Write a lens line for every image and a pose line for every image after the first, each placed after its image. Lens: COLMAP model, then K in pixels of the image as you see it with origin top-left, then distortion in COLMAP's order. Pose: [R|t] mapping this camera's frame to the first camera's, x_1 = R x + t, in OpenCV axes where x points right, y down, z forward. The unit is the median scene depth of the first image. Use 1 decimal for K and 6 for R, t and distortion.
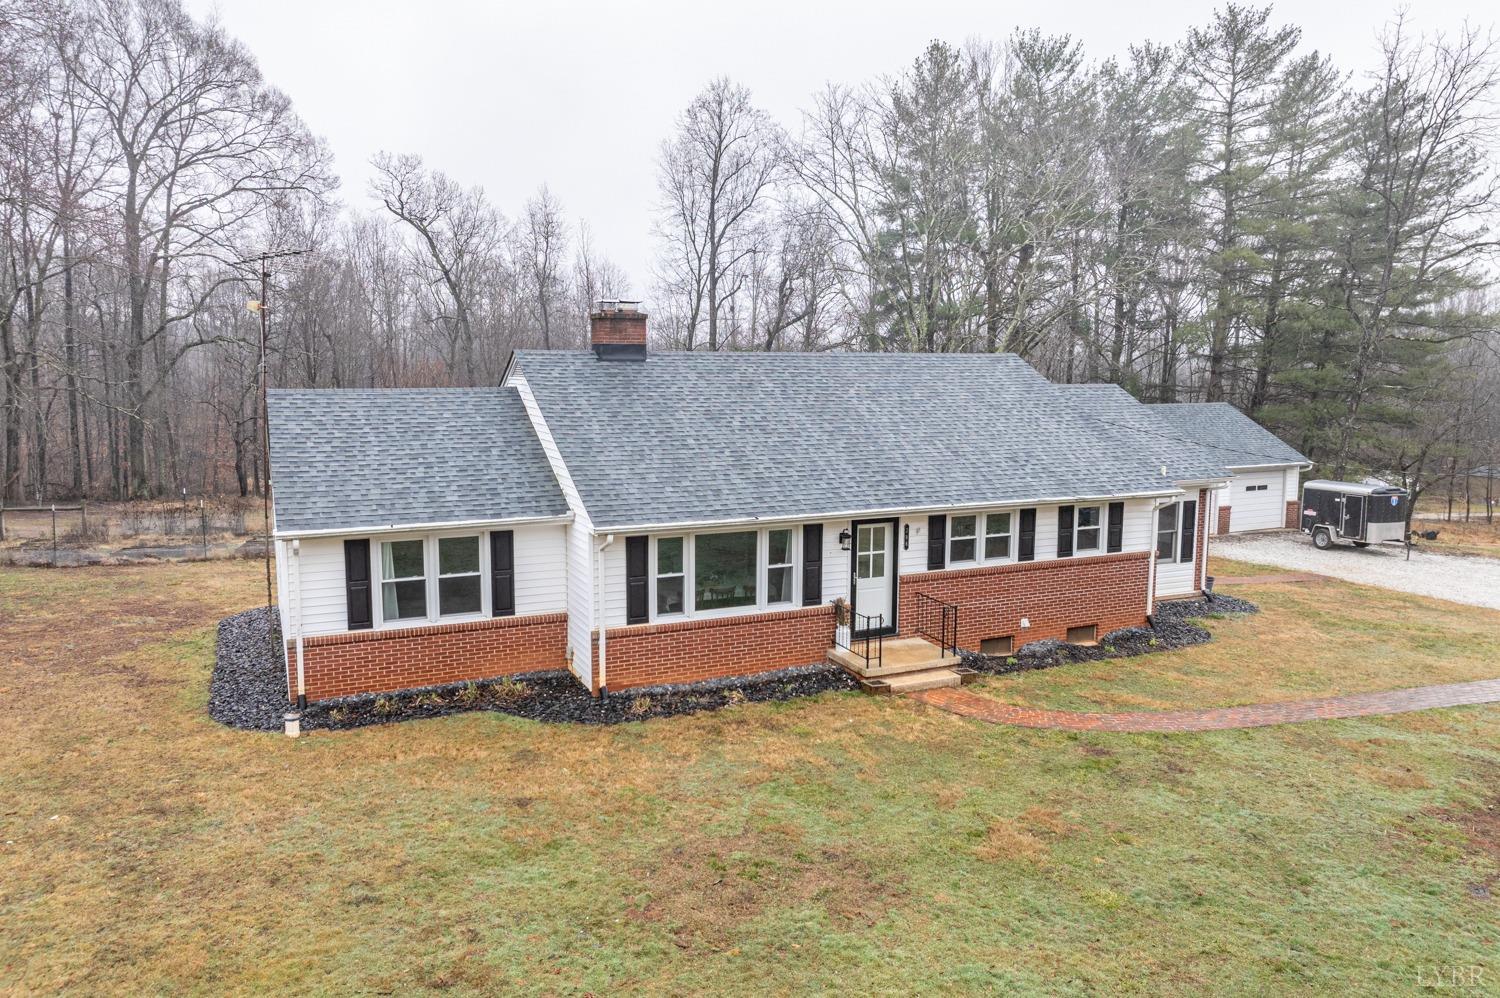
lens RADIAL K [[1039.6, 0, 740.0], [0, 1039.6, 493.5], [0, 0, 1]] dist [-0.001604, -0.002268]
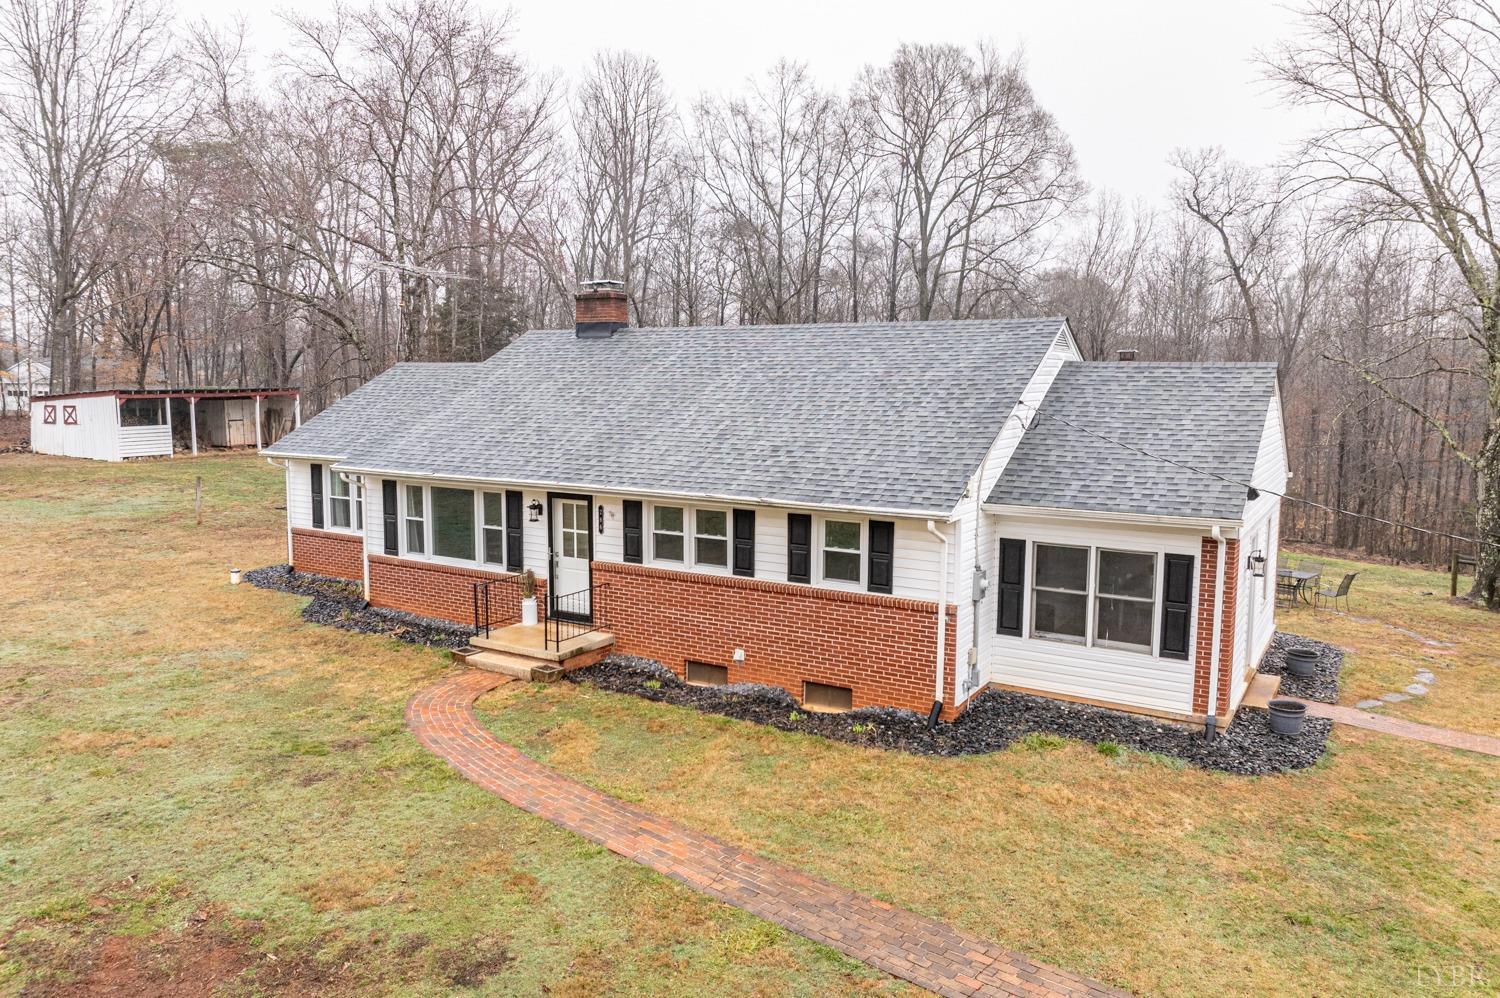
lens RADIAL K [[1039.6, 0, 740.0], [0, 1039.6, 493.5], [0, 0, 1]] dist [-0.001604, -0.002268]
pose [[0.567774, 0.104720, -0.816496, 0.962471], [-0.099003, 0.993363, 0.058559, -0.045502], [0.817209, 0.047587, 0.574373, 0.577801]]
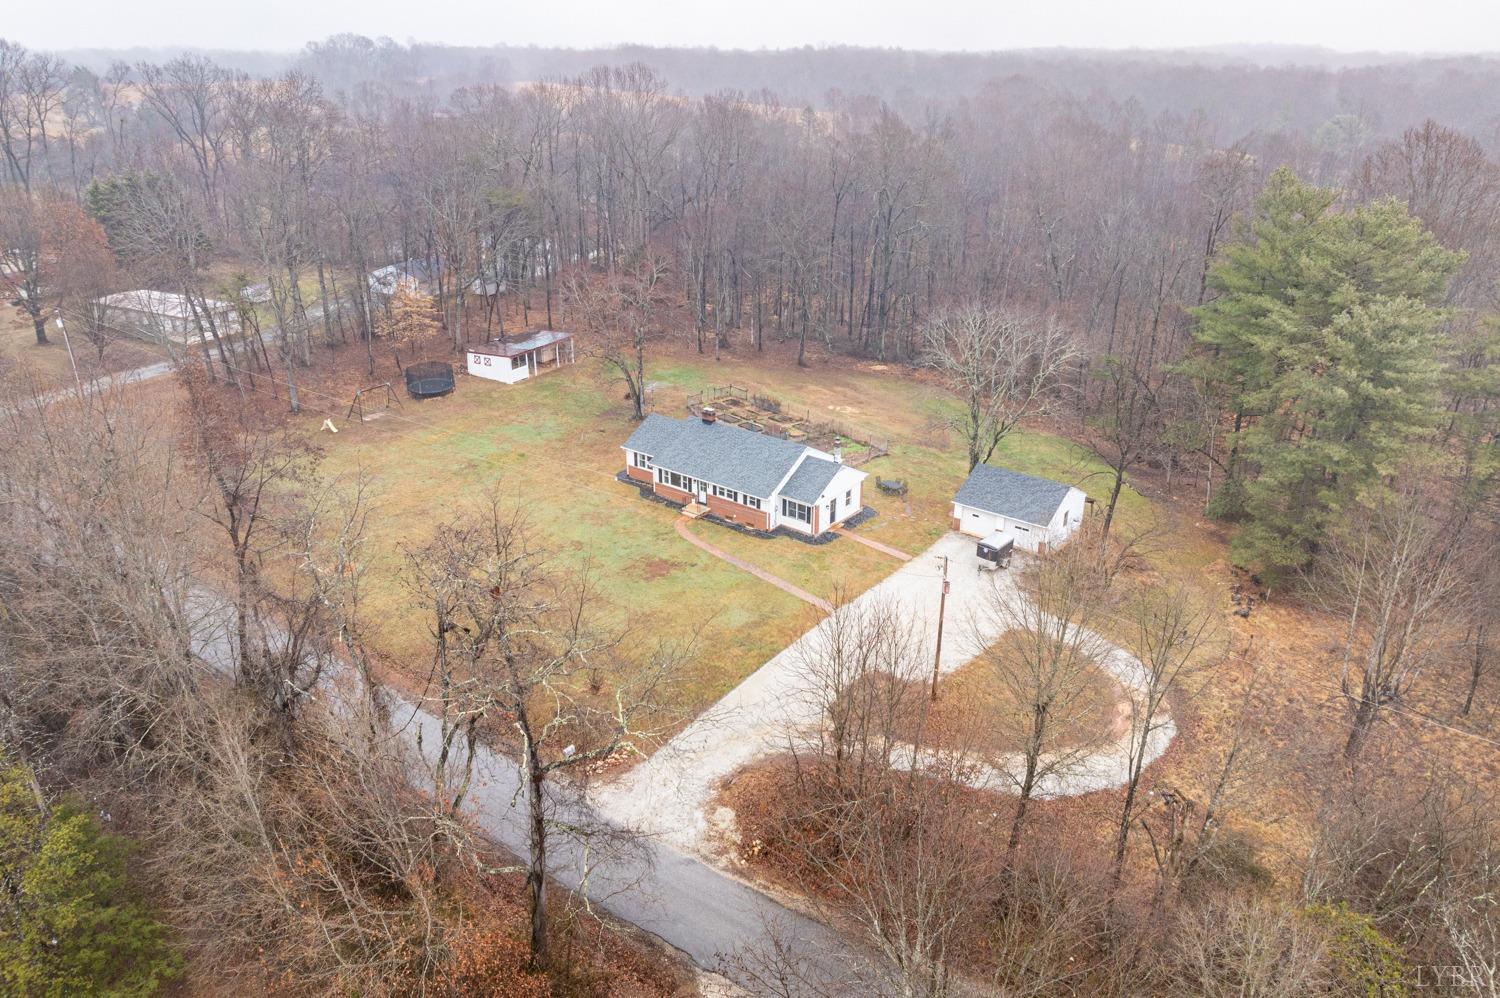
lens RADIAL K [[1039.6, 0, 740.0], [0, 1039.6, 493.5], [0, 0, 1]] dist [-0.001604, -0.002268]
pose [[0.474679, 0.360145, -0.803103, 3.775217], [-0.096892, 0.928289, 0.359015, -1.526277], [0.874809, -0.092603, 0.475535, -0.983451]]
